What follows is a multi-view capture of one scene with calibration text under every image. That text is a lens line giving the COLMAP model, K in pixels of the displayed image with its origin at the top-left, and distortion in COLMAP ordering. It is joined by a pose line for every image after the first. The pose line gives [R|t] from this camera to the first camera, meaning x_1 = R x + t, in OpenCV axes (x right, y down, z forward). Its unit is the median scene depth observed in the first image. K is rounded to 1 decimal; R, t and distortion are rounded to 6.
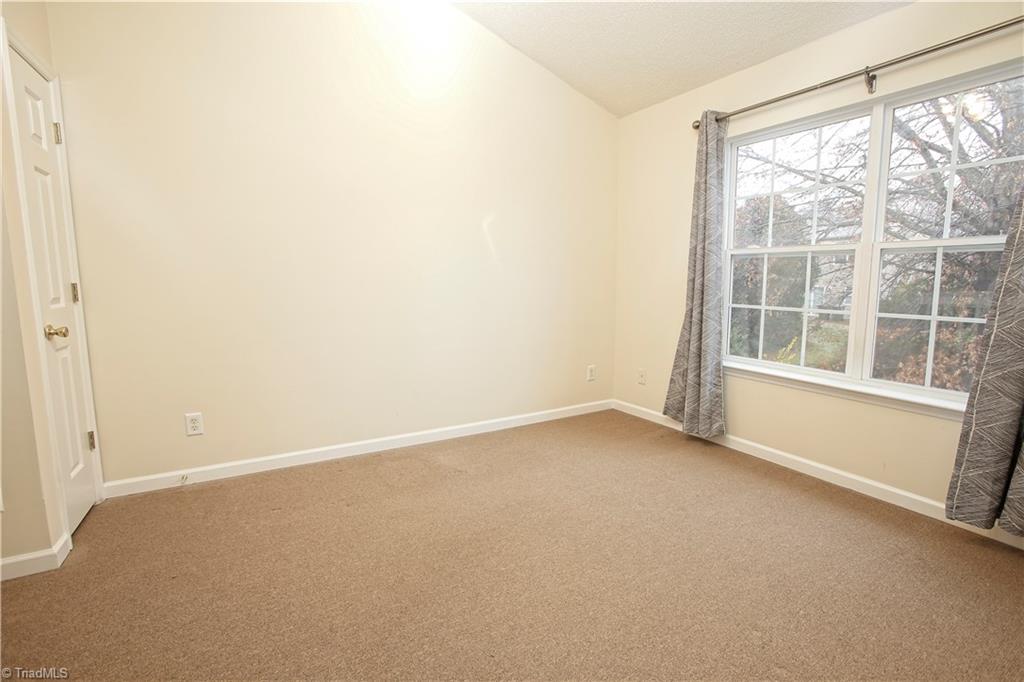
lens RADIAL K [[474.5, 0, 512.9], [0, 474.5, 335.4], [0, 0, 1]] dist [0.003319, 0.000551]
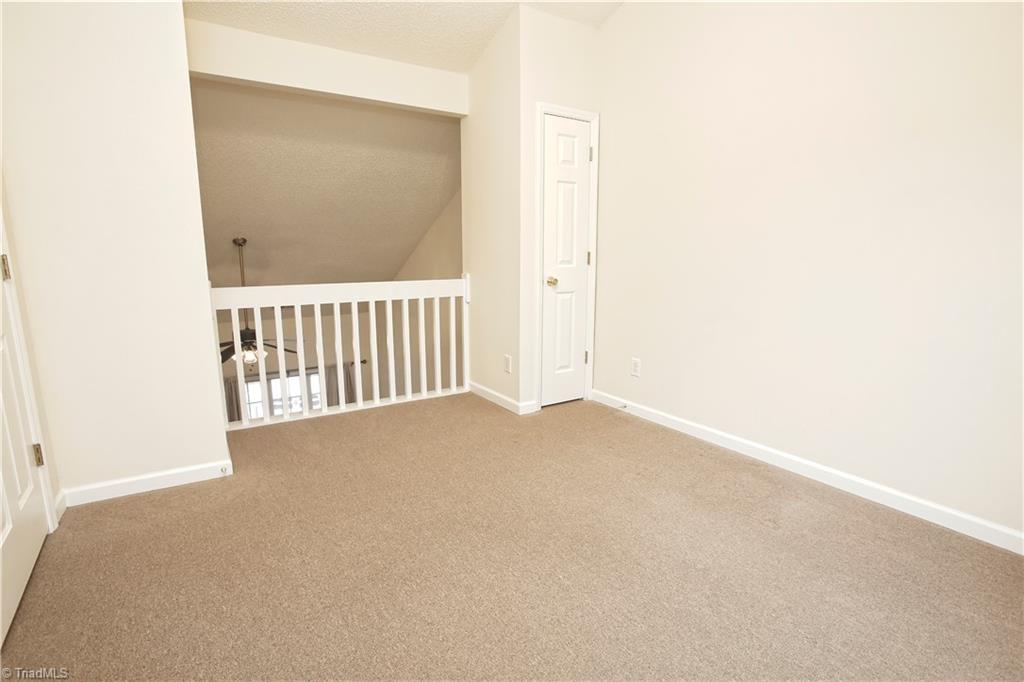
lens RADIAL K [[503.5, 0, 513.5], [0, 503.5, 336.9], [0, 0, 1]] dist [-0.002655, -0.000077]
pose [[0.099893, 0.174496, -0.979578, 0.583628], [-0.128090, 0.978565, 0.161254, -0.063190], [0.986719, 0.109365, 0.120103, 0.534191]]
